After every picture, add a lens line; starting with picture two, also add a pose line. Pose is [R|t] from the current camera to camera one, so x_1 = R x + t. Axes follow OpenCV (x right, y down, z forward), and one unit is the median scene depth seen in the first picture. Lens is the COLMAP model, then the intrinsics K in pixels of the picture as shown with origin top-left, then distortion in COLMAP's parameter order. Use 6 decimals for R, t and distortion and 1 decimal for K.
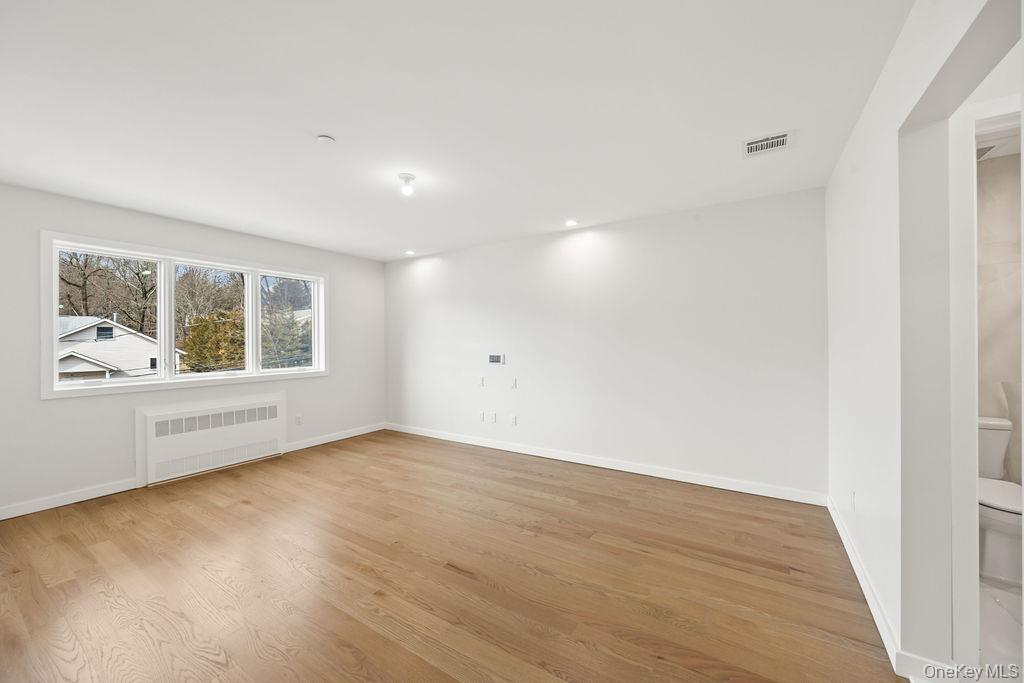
lens RADIAL K [[378.3, 0, 512.8], [0, 378.3, 337.6], [0, 0, 1]] dist [-0.002326, -0.000087]
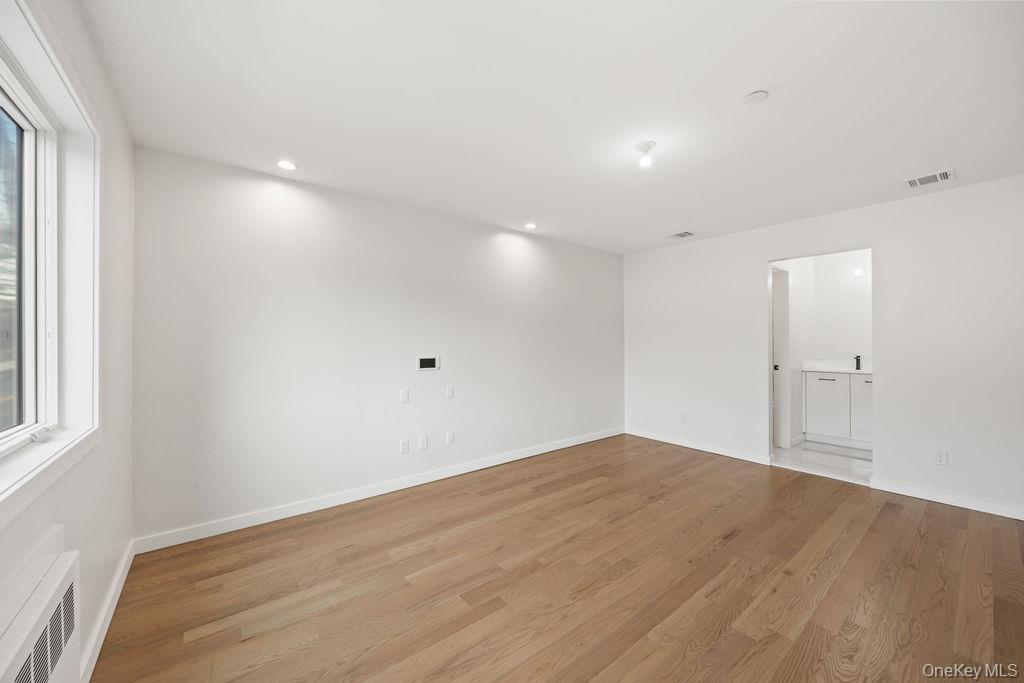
lens RADIAL K [[378.3, 0, 513.4], [0, 378.3, 343.2], [0, 0, 1]] dist [-0.002326, -0.000087]
pose [[0.347793, 0.001030, 0.937571, -0.874842], [-0.008282, 0.999964, 0.001973, 0.017135], [-0.937535, -0.008451, 0.347789, 0.733881]]
